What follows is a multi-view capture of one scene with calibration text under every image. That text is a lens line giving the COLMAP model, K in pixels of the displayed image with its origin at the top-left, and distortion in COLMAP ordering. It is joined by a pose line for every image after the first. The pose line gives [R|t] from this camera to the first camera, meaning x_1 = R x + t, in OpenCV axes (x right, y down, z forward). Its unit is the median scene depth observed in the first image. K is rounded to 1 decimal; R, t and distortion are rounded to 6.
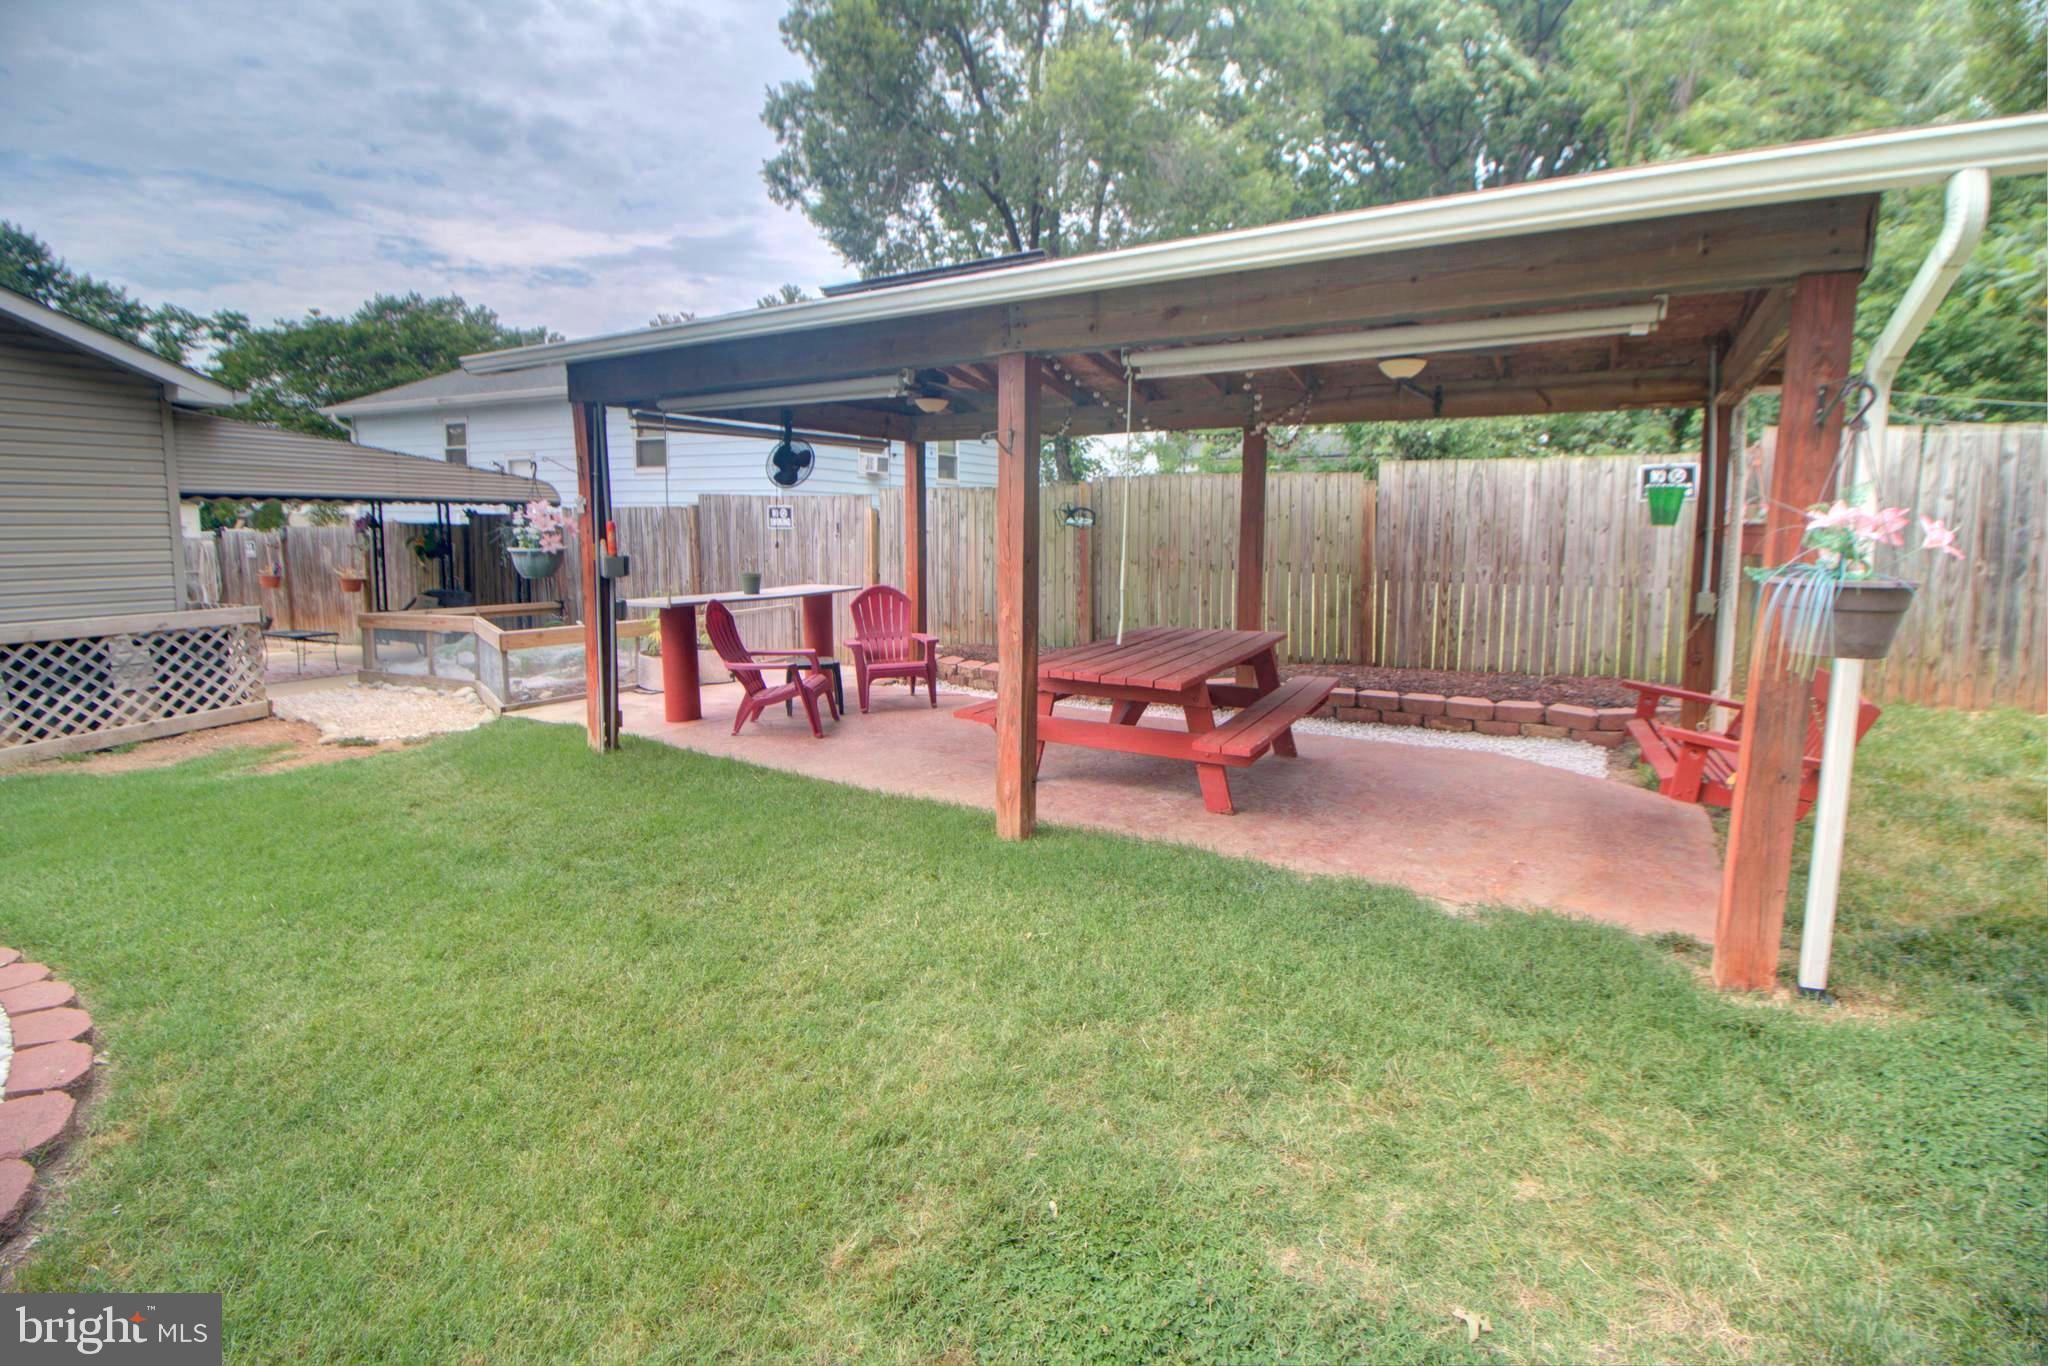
lens RADIAL K [[935.2, 0, 1022.8], [0, 935.2, 614.7], [0, 0, 1]] dist [-0.000546, -0.012342]
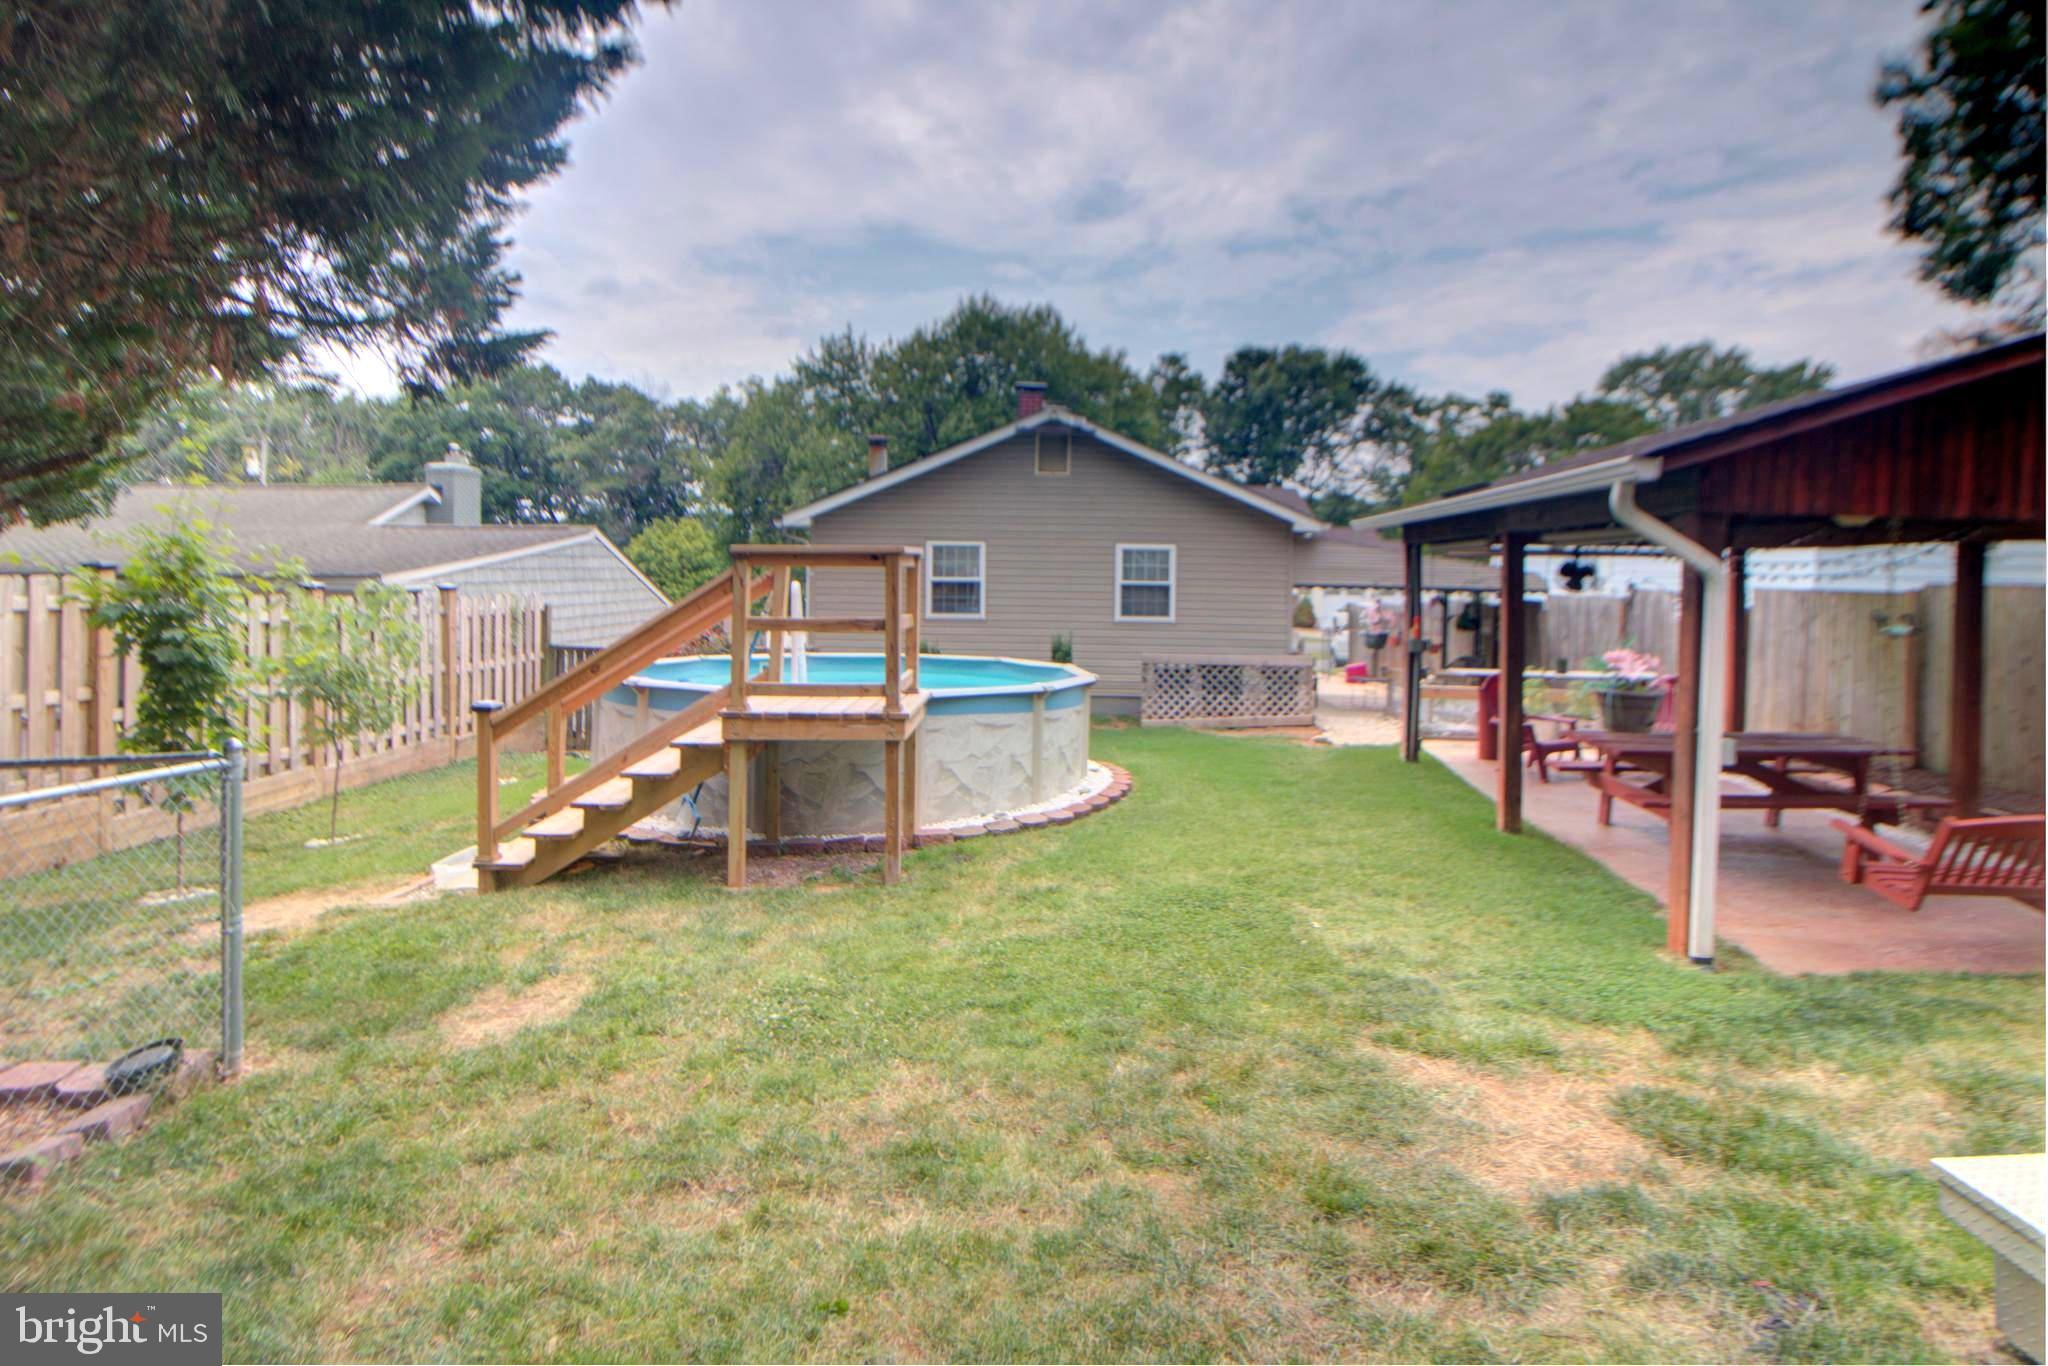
lens RADIAL K [[1052.8, 0, 1039.5], [0, 1052.8, 601.6], [0, 0, 1]] dist [0.028721, -0.029062]
pose [[0.451882, 0.024534, -0.891740, 0.674556], [-0.100643, 0.994642, -0.023635, -0.013577], [0.886382, 0.100428, 0.451930, -0.299616]]
